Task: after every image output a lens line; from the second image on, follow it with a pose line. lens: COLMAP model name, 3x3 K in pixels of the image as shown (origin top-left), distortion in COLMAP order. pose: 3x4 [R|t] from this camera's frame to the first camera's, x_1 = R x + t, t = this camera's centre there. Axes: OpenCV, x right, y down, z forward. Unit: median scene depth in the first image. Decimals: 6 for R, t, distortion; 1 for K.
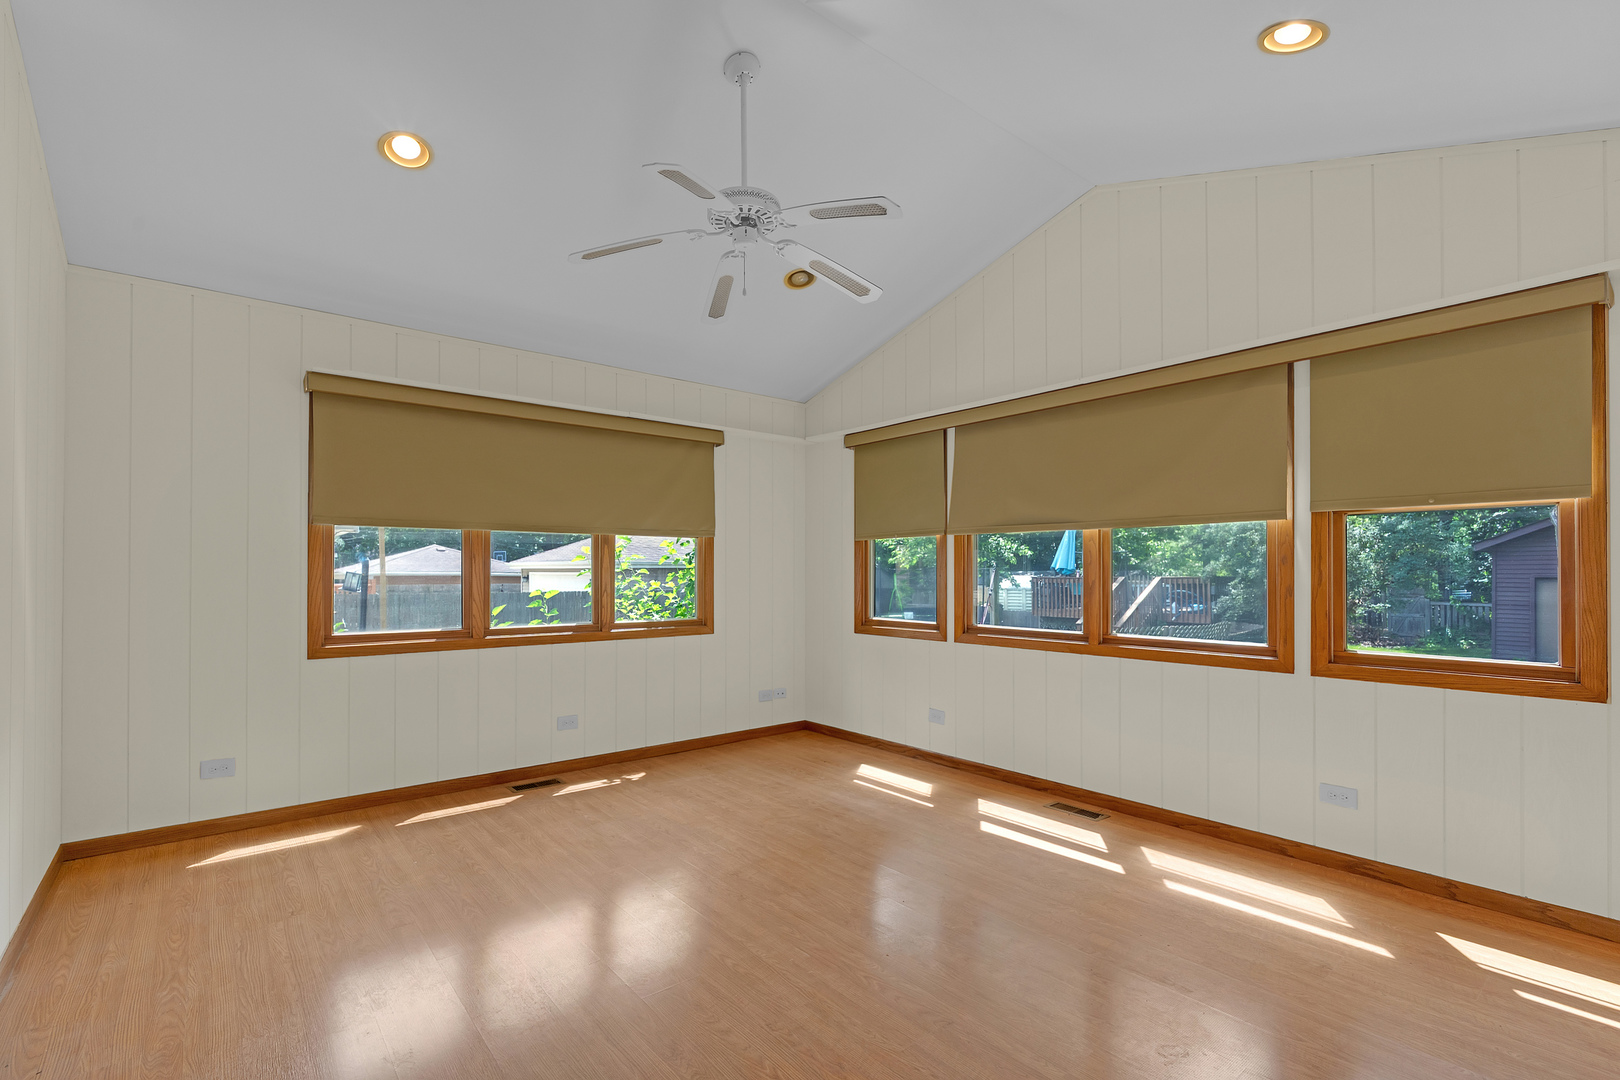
lens RADIAL K [[728.3, 0, 810.3], [0, 728.3, 579.9], [0, 0, 1]] dist [0.001837, -0.000018]
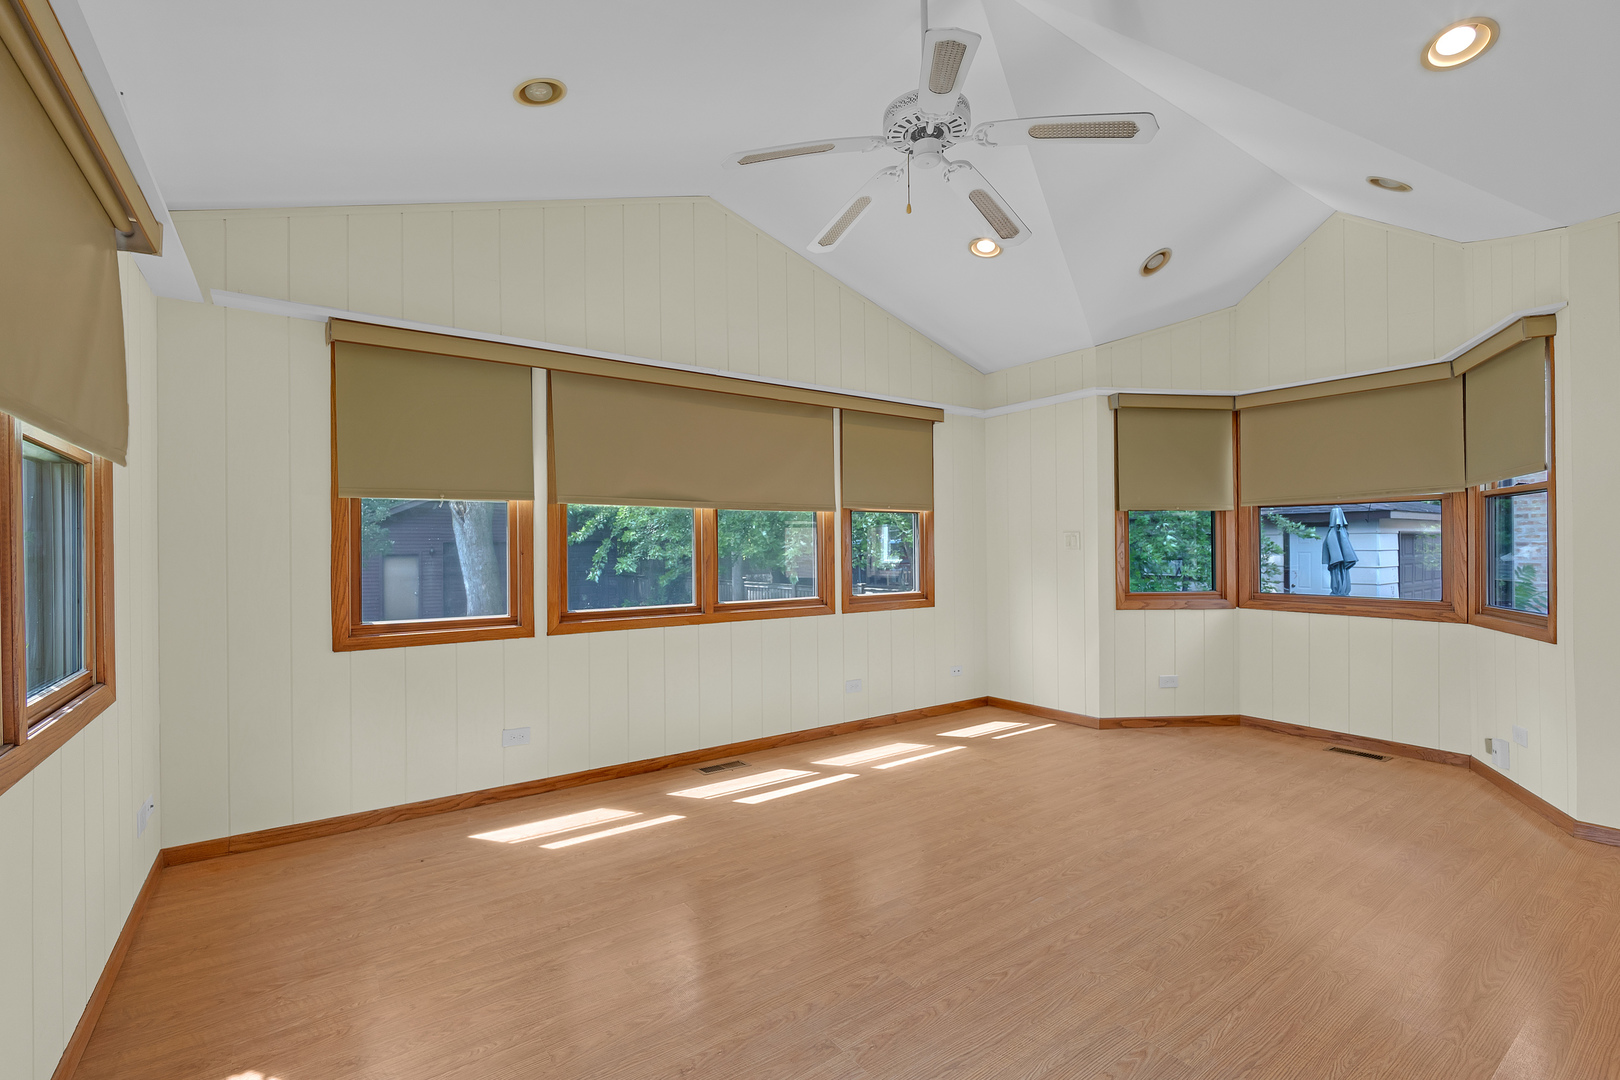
lens RADIAL K [[707.6, 0, 805.1], [0, 707.6, 546.4], [0, 0, 1]] dist [-0.000658, -0.000416]
pose [[0.079656, 0.001677, 0.996821, -0.710943], [0.014909, 0.999885, -0.002873, -0.008326], [-0.996711, 0.015091, 0.079622, 0.823640]]
